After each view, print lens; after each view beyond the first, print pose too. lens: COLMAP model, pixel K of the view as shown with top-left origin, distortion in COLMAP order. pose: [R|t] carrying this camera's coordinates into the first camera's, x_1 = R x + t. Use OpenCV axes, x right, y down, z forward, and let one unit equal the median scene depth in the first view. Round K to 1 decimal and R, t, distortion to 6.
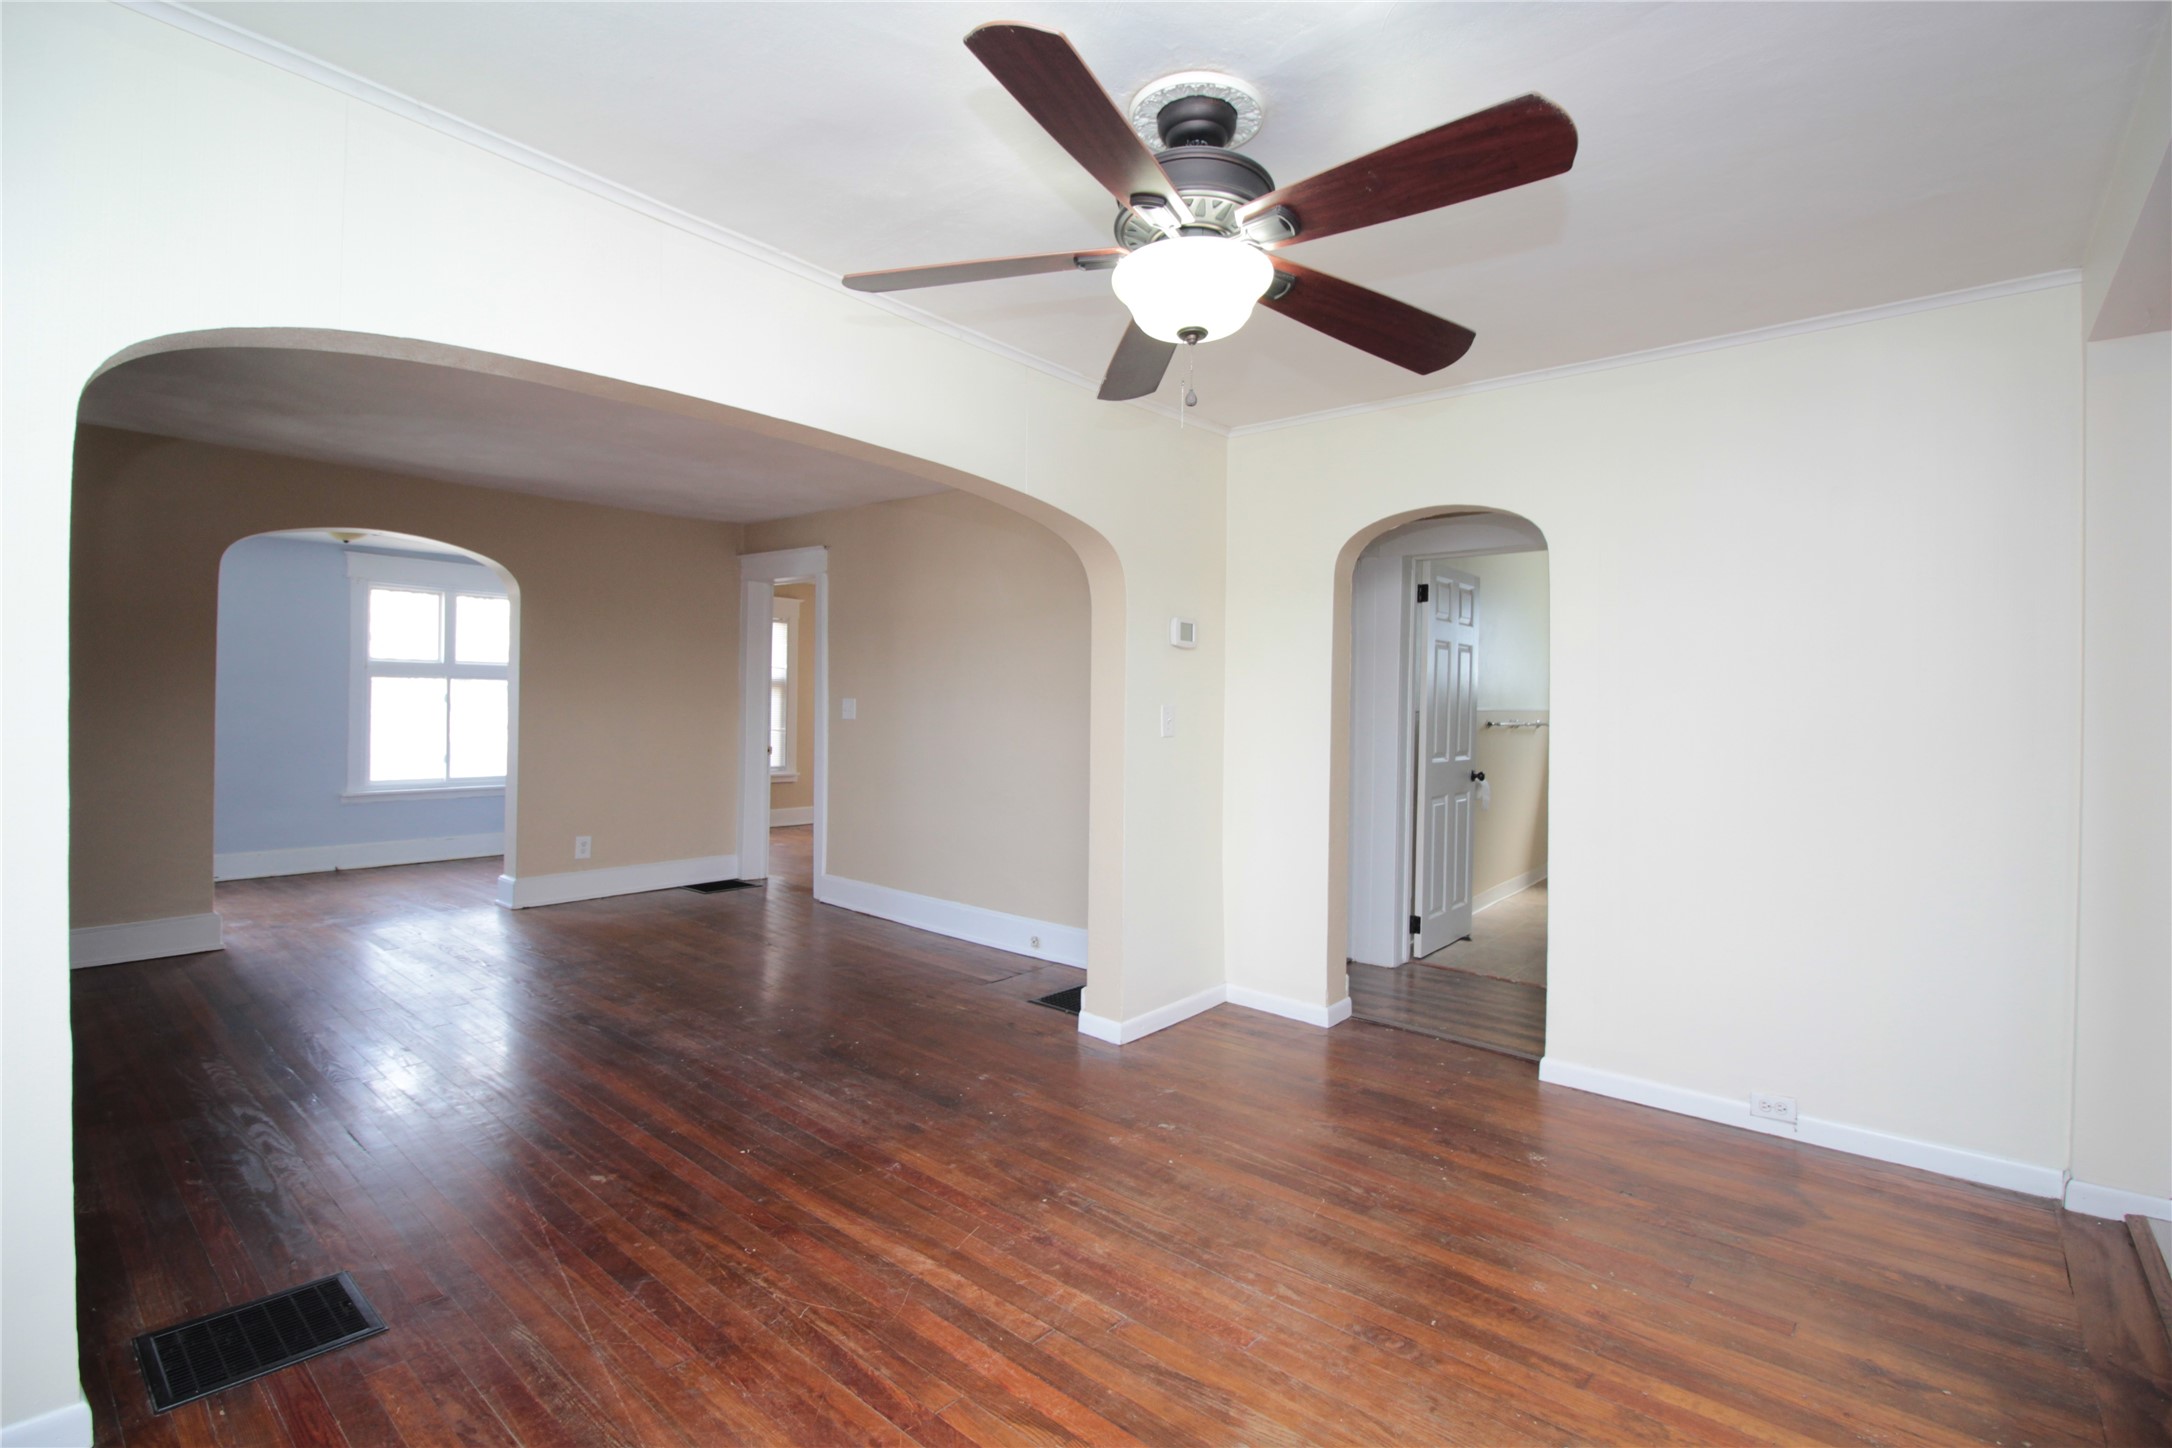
lens RADIAL K [[1001.5, 0, 1101.4], [0, 1001.5, 715.6], [0, 0, 1]] dist [-0.005627, -0.010757]
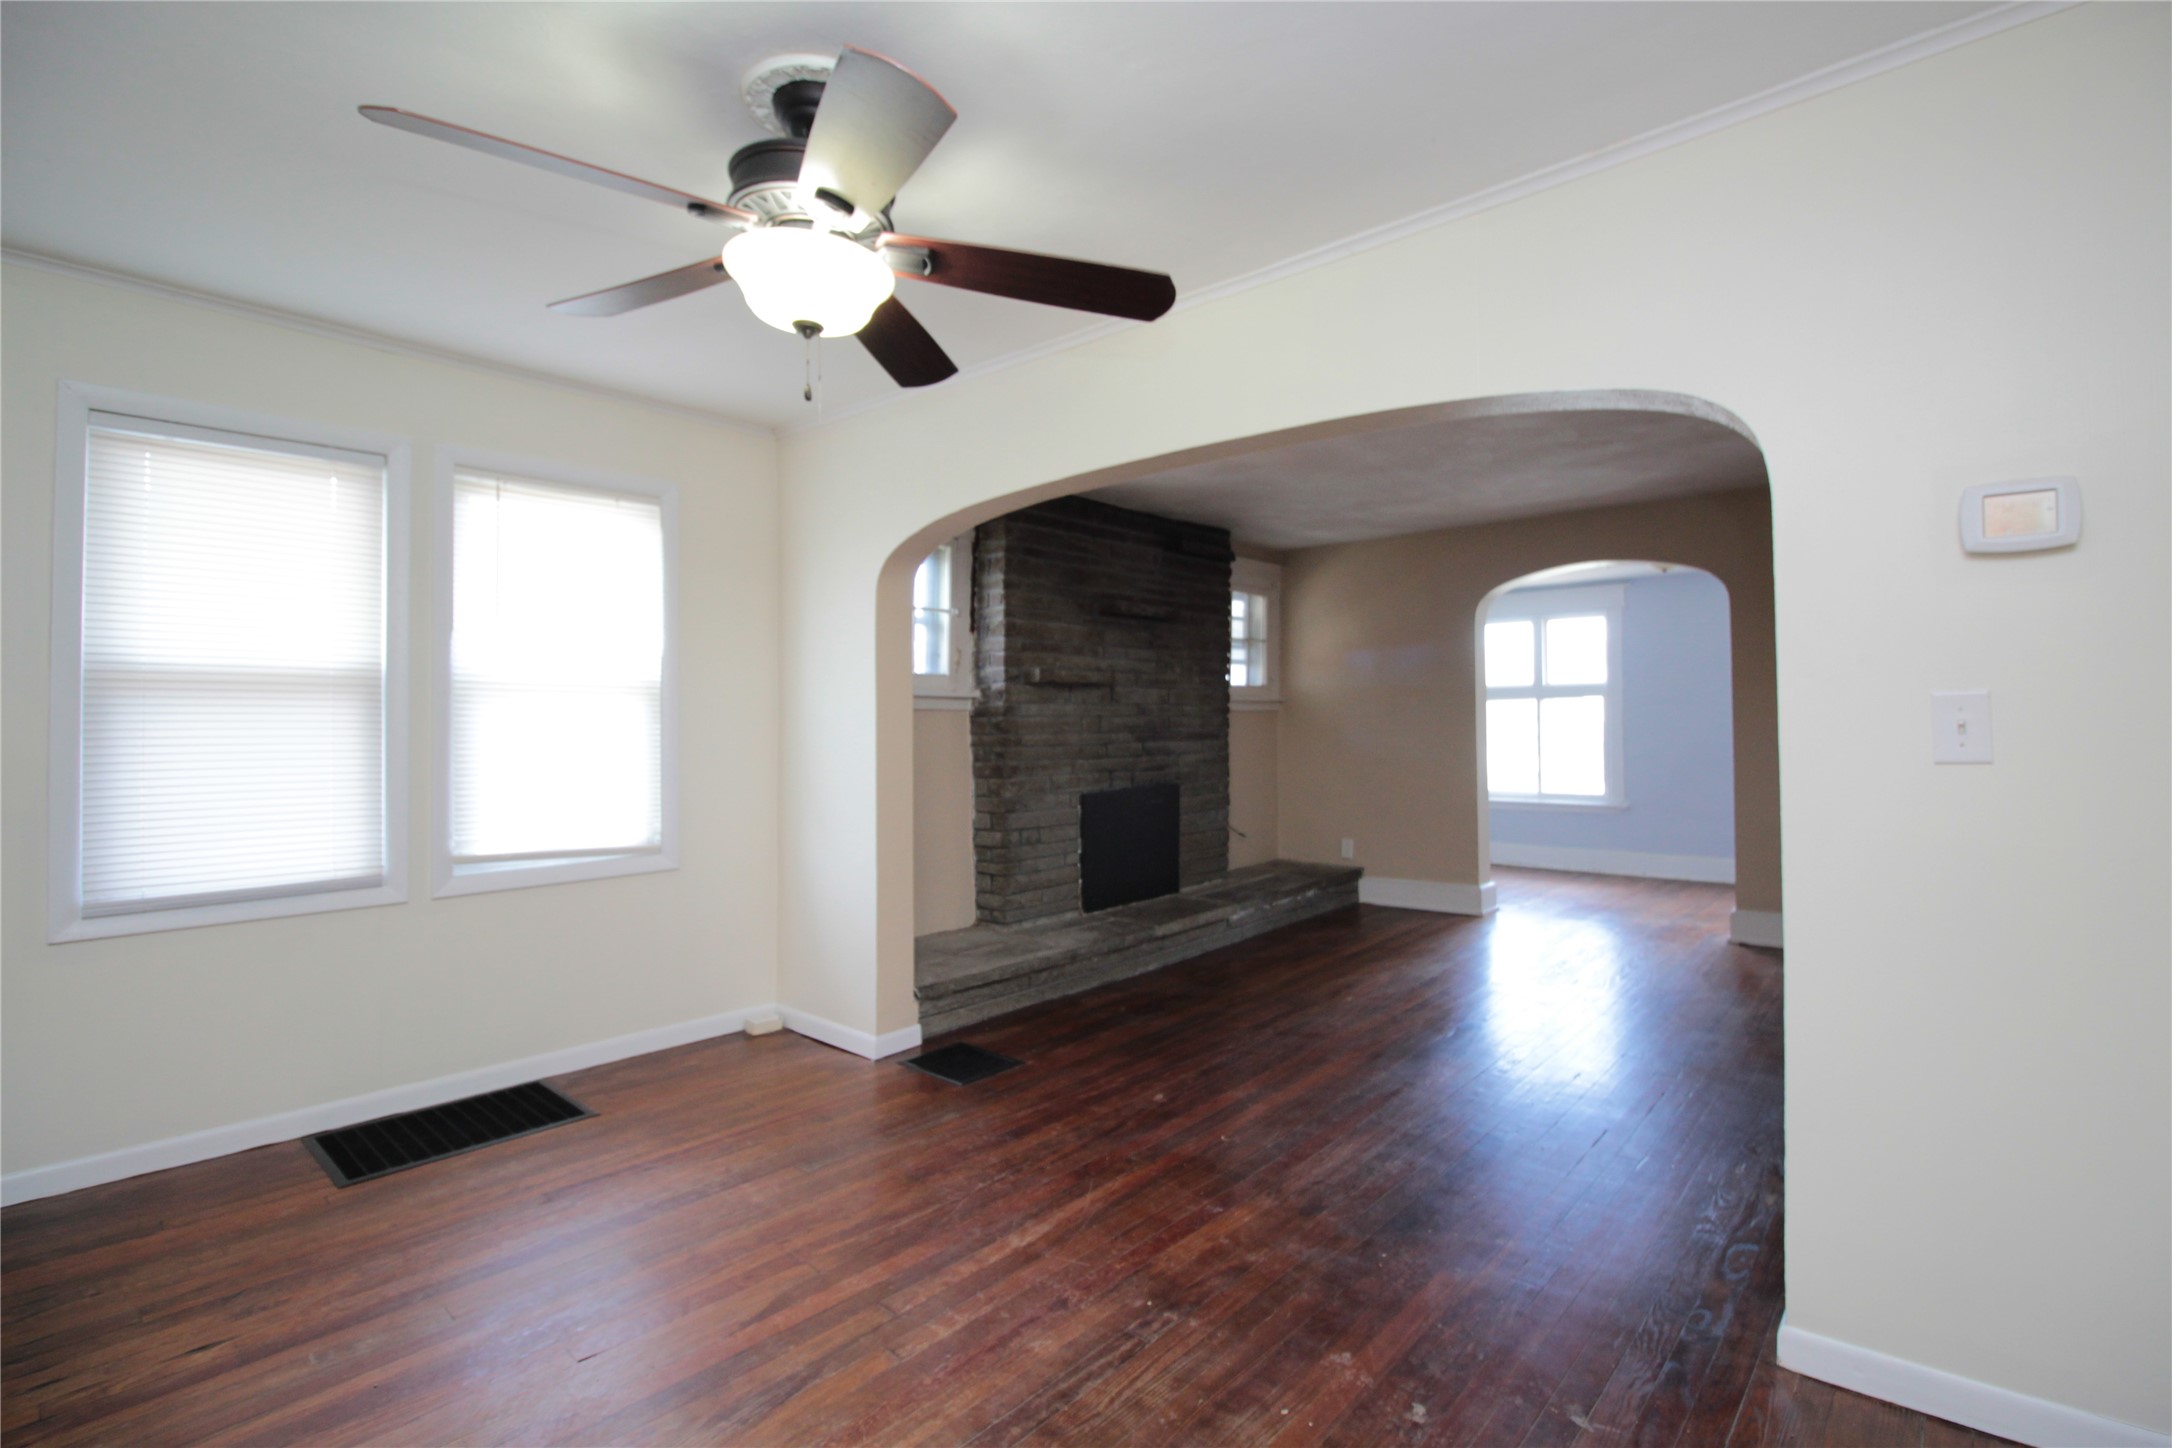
lens RADIAL K [[1001.5, 0, 1103.2], [0, 1001.5, 705.9], [0, 0, 1]] dist [-0.005627, -0.010757]
pose [[-0.017355, -0.033433, -0.999290, 0.845158], [0.000329, 0.999441, -0.033444, 0.013479], [0.999849, -0.000909, -0.017334, 1.035381]]
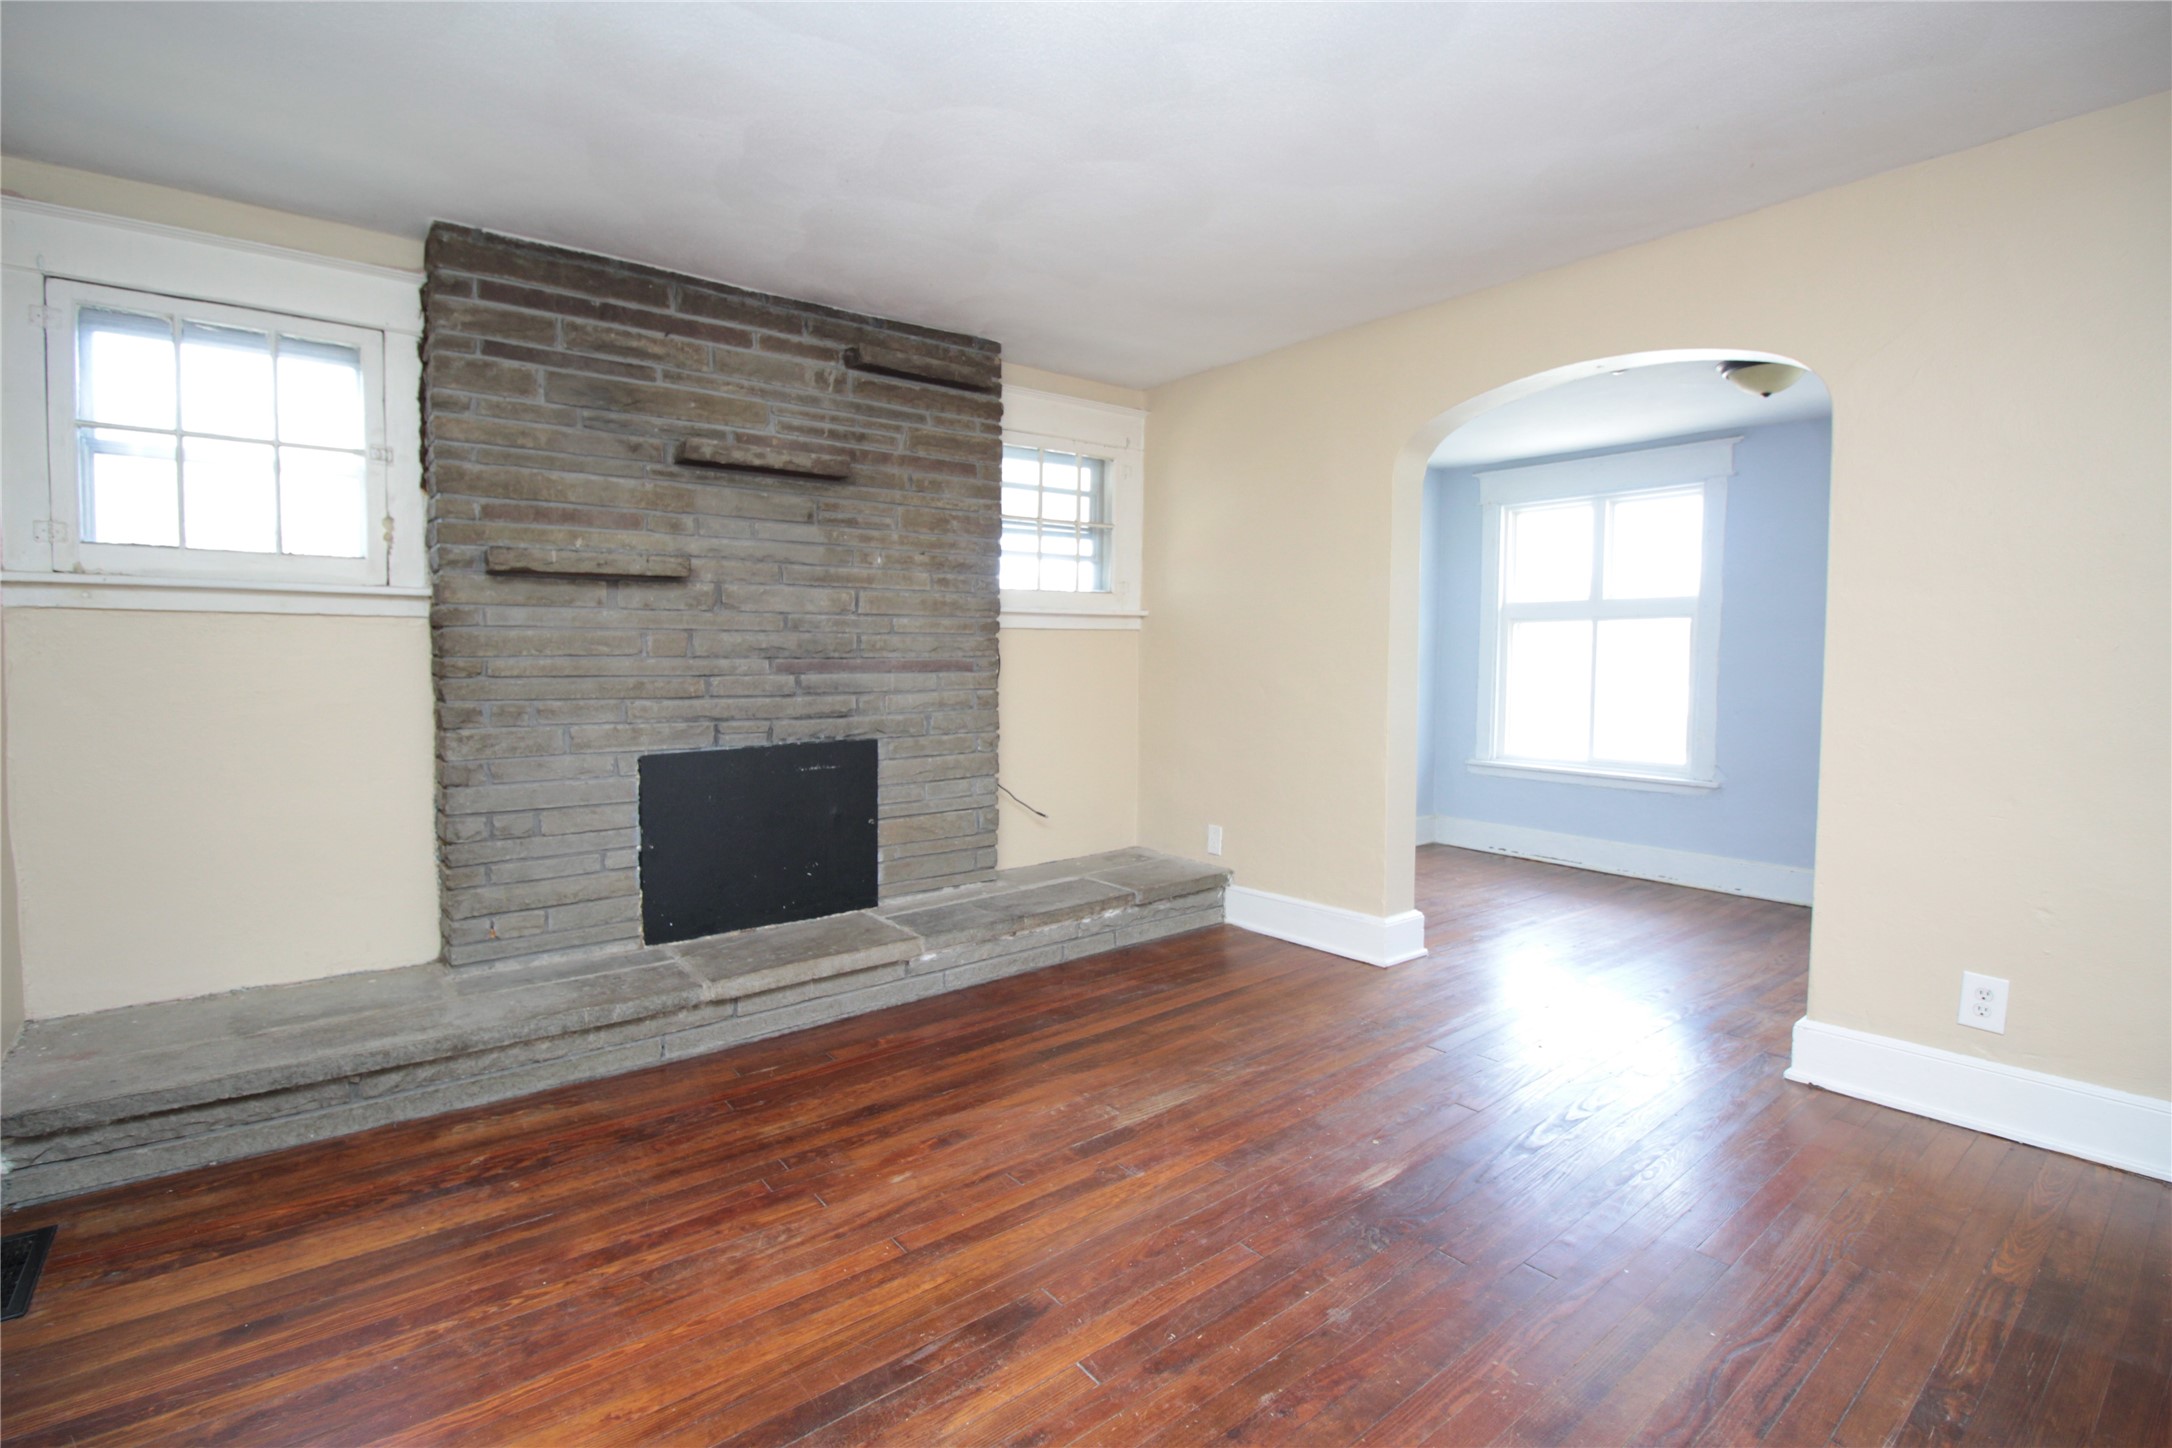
lens RADIAL K [[1001.5, 0, 1094.8], [0, 1001.5, 707.1], [0, 0, 1]] dist [-0.005627, -0.010757]
pose [[-0.193573, 0.035512, -0.980443, -0.137864], [-0.017048, 0.999072, 0.039553, 0.003082], [0.980938, 0.024371, -0.192788, 1.807539]]
